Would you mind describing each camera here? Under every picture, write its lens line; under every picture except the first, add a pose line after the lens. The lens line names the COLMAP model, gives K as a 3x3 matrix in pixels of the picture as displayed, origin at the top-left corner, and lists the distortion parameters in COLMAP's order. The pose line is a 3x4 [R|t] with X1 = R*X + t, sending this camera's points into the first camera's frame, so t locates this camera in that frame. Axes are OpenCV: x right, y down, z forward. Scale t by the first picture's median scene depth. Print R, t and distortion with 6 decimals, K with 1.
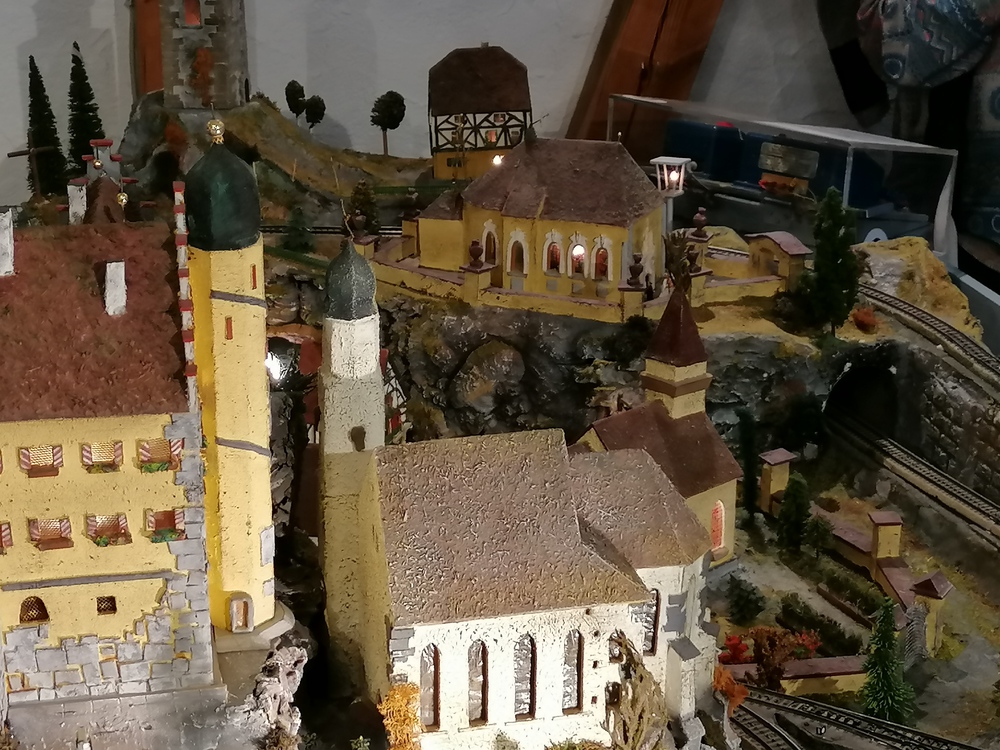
lens RADIAL K [[2019.2, 0, 500.0], [0, 2019.2, 375.0], [0, 0, 1]] dist [-0.002051, -0.077339]
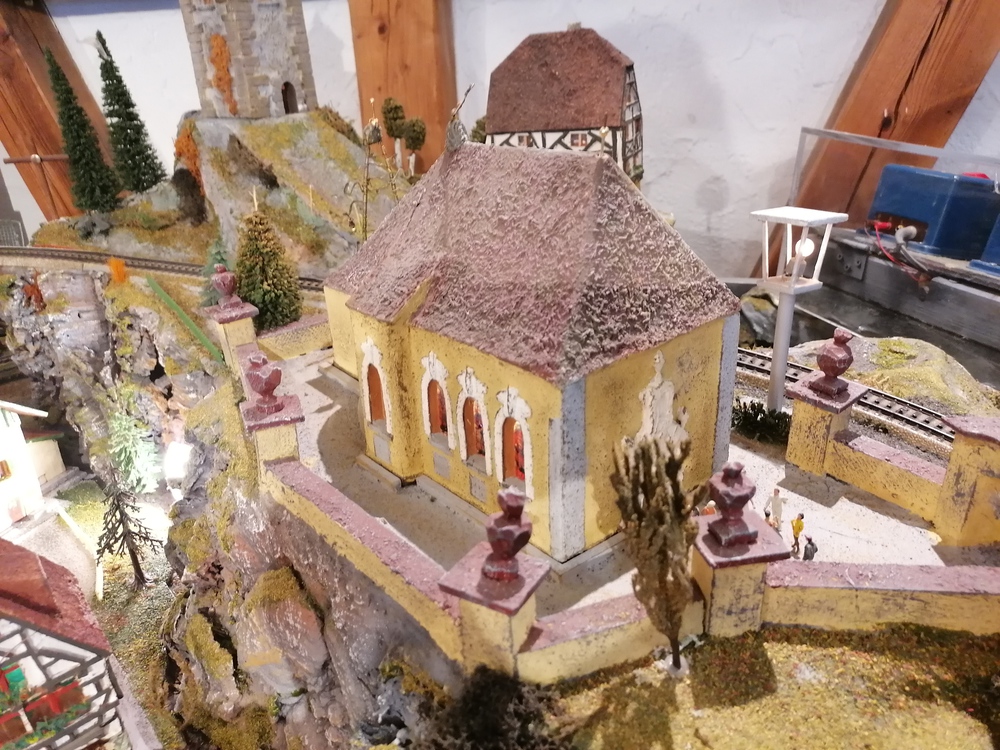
lens RADIAL K [[765.2, 0, 500.0], [0, 765.2, 375.0], [0, 0, 1]] dist [0.034145, -0.004623]
pose [[0.893974, 0.150499, -0.422091, 0.096747], [-0.108174, 0.986537, 0.122647, -0.078318], [0.434867, -0.063984, 0.898219, 0.752737]]
